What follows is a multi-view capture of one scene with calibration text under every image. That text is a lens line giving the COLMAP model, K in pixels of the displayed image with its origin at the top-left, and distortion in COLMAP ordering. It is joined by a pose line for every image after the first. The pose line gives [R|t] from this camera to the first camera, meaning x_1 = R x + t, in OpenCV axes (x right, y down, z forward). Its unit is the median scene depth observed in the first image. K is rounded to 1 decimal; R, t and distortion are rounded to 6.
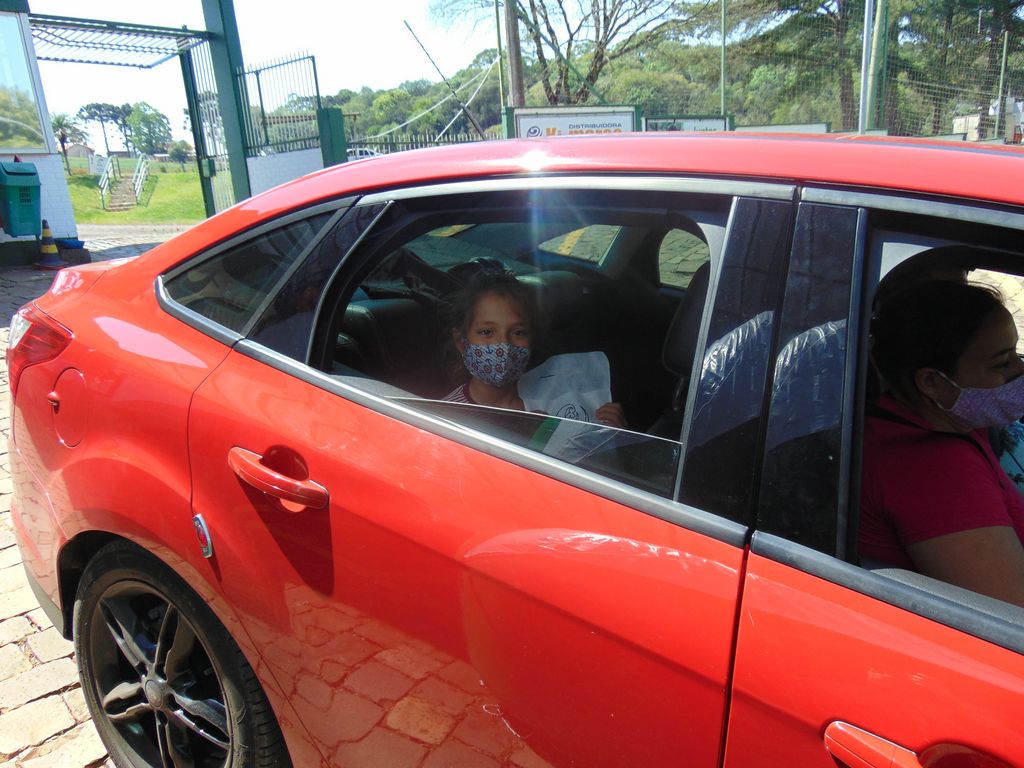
lens RADIAL K [[767.5, 0, 514.2], [0, 767.5, 380.6], [0, 0, 1]] dist [-0.025755, 0.062709]
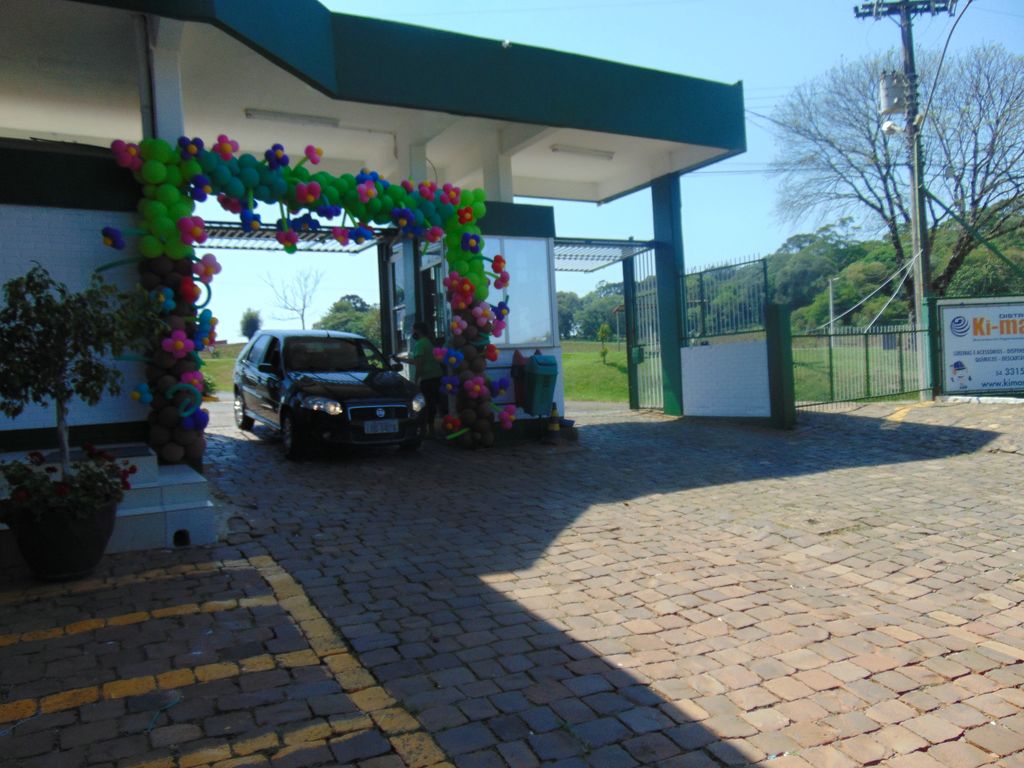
lens RADIAL K [[767.5, 0, 514.2], [0, 767.5, 380.6], [0, 0, 1]] dist [-0.025755, 0.062709]
pose [[0.930965, 0.023884, -0.364326, -0.076259], [-0.105281, 0.973033, -0.205237, 0.001404], [0.349599, 0.229425, 0.908375, -0.027341]]
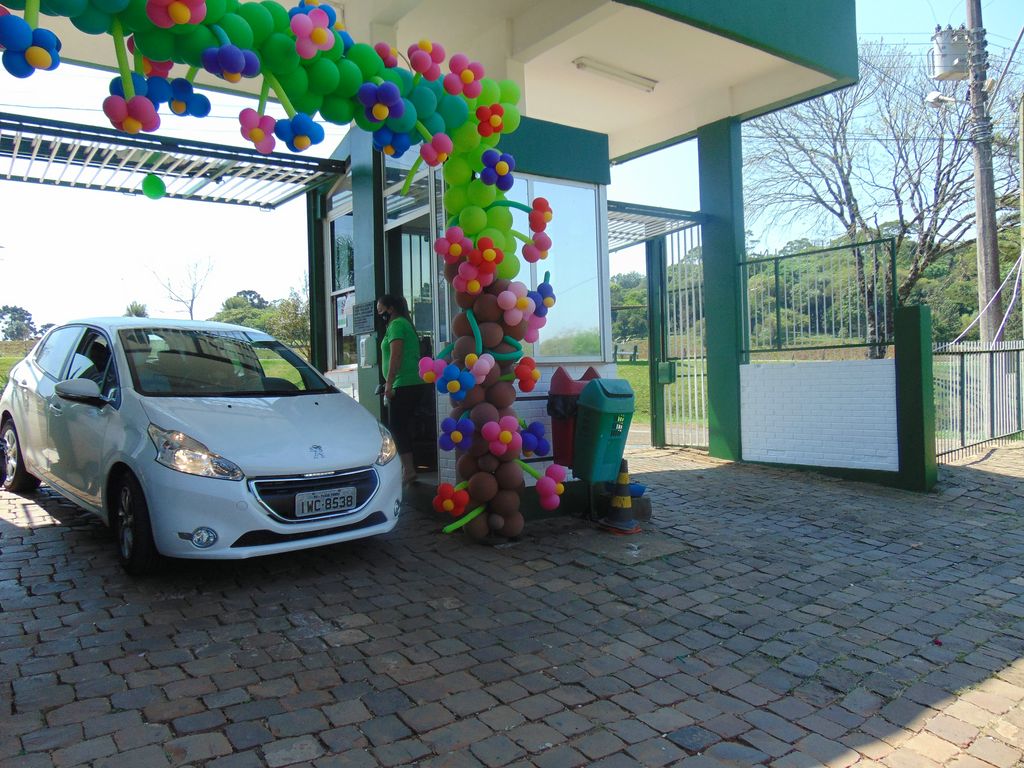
lens RADIAL K [[768.4, 0, 513.8], [0, 768.4, 379.9], [0, 0, 1]] dist [-0.029180, 0.069413]
pose [[0.968981, 0.040145, -0.243852, -0.169341], [-0.096288, 0.970071, -0.222914, -0.036241], [0.227605, 0.239480, 0.943846, 0.099345]]
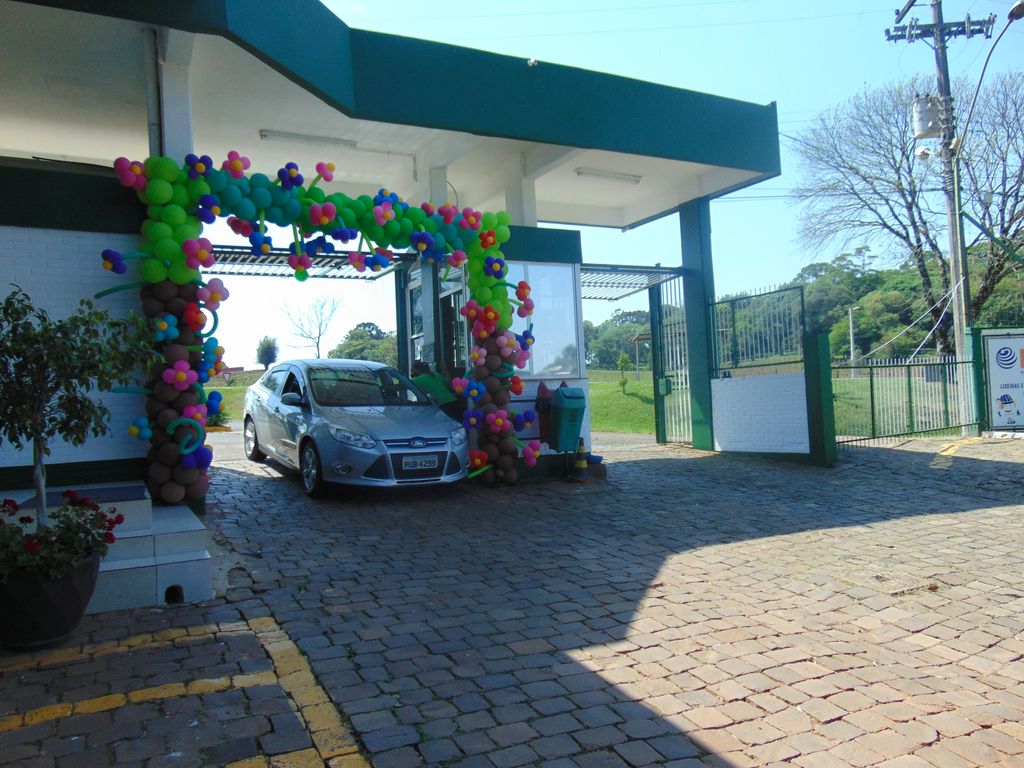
lens RADIAL K [[768.4, 0, 513.8], [0, 768.4, 379.9], [0, 0, 1]] dist [-0.029180, 0.069413]
pose [[0.923538, 0.014436, -0.383236, -0.088070], [-0.114399, 0.964166, -0.239365, -0.004738], [0.366047, 0.264905, 0.892096, -0.010638]]
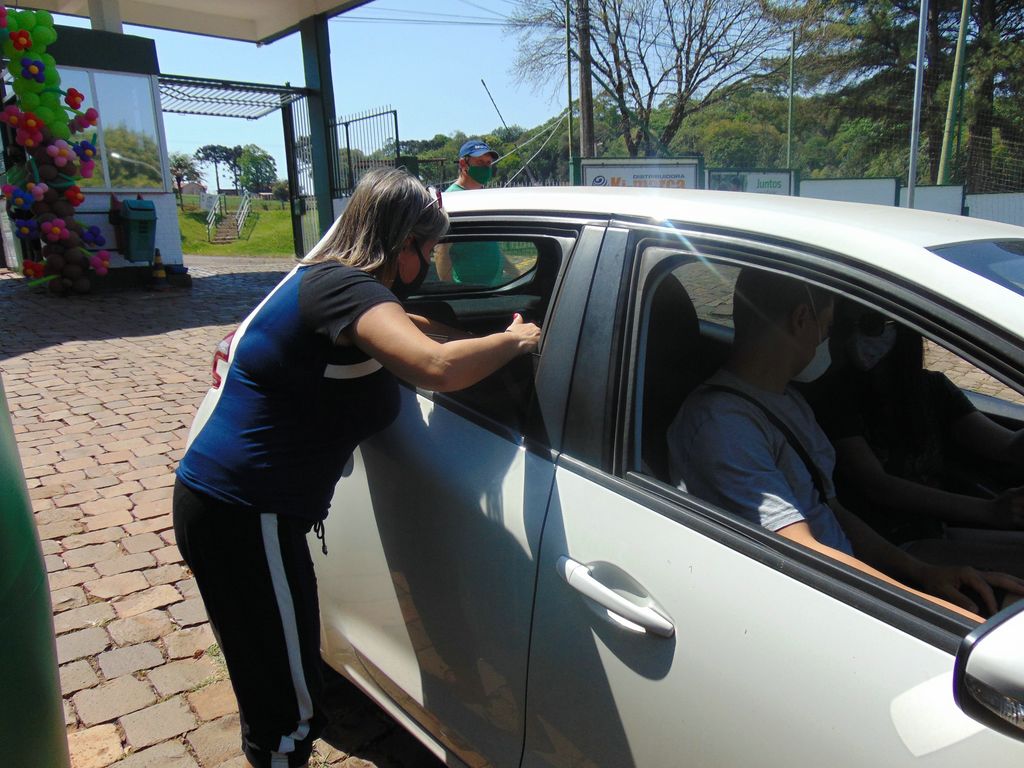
lens RADIAL K [[767.5, 0, 514.2], [0, 767.5, 380.6], [0, 0, 1]] dist [-0.025755, 0.062709]
pose [[0.993556, 0.047825, -0.102763, 0.016788], [-0.053410, 0.997202, -0.052304, 0.006745], [0.099974, 0.057456, 0.993330, -0.026744]]
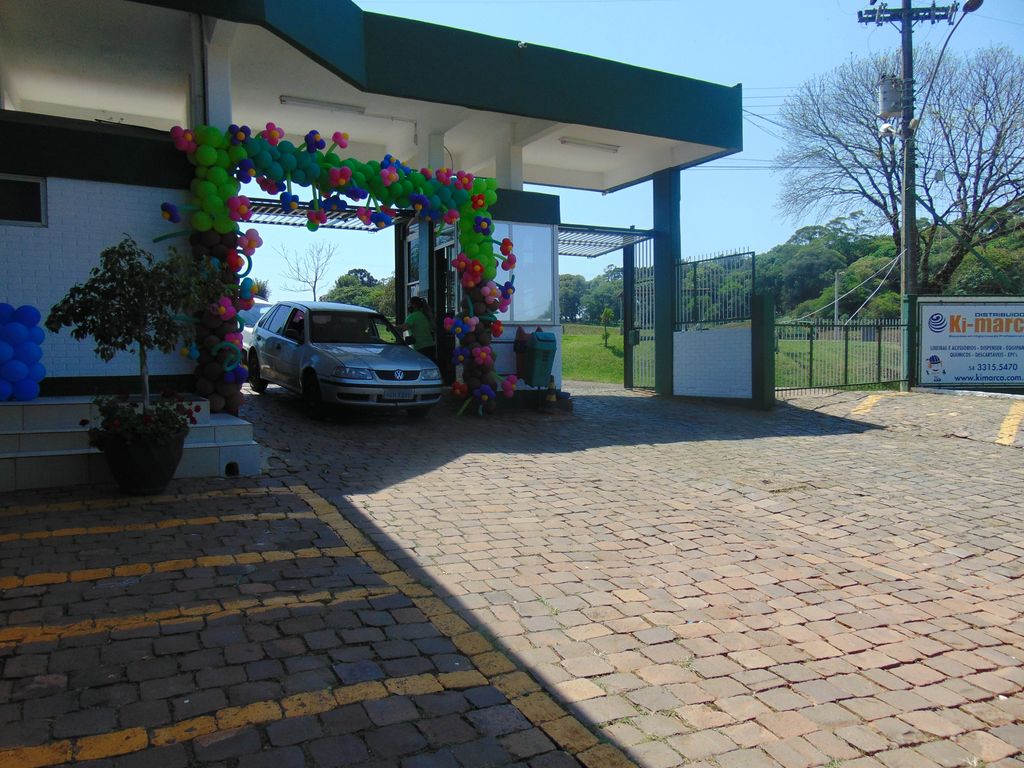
lens RADIAL K [[769.1, 0, 512.9], [0, 769.1, 381.9], [0, 0, 1]] dist [-0.035665, 0.081658]
pose [[0.926693, 0.071553, -0.368944, -0.061861], [-0.146296, 0.972955, -0.178764, 0.012464], [0.346175, 0.219634, 0.912099, -0.059361]]
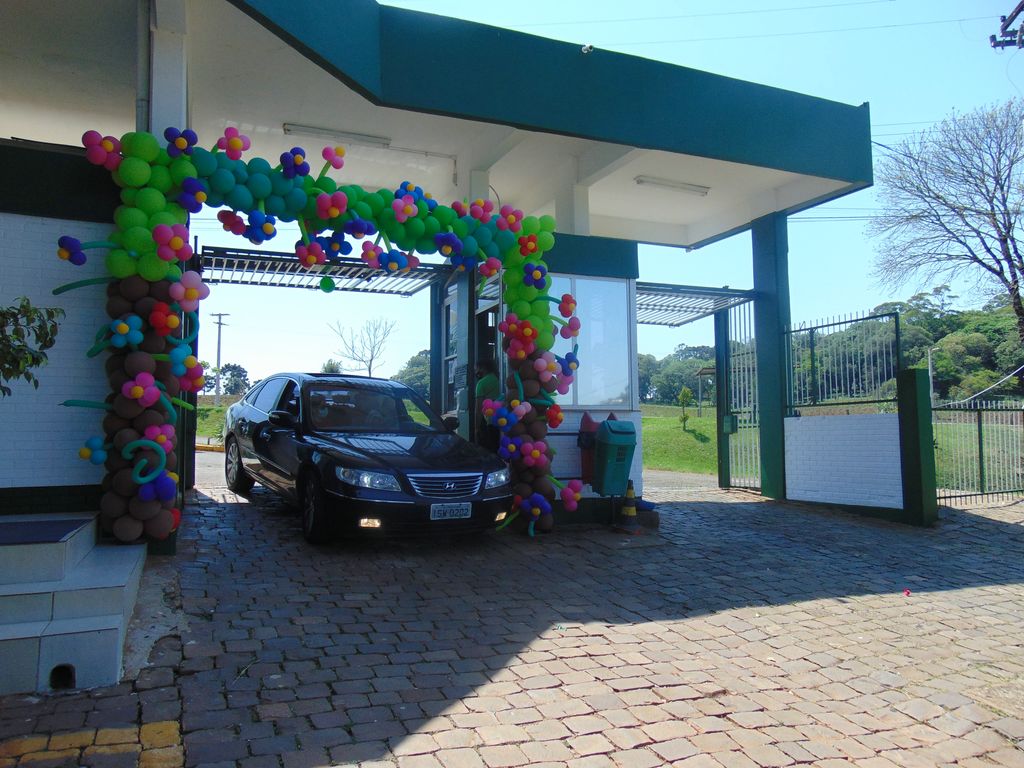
lens RADIAL K [[768.4, 0, 513.8], [0, 768.4, 379.9], [0, 0, 1]] dist [-0.029180, 0.069413]
pose [[0.889846, 0.028781, -0.455352, -0.098729], [-0.167273, 0.949098, -0.266895, -0.016137], [0.424492, 0.313664, 0.849365, 0.033998]]
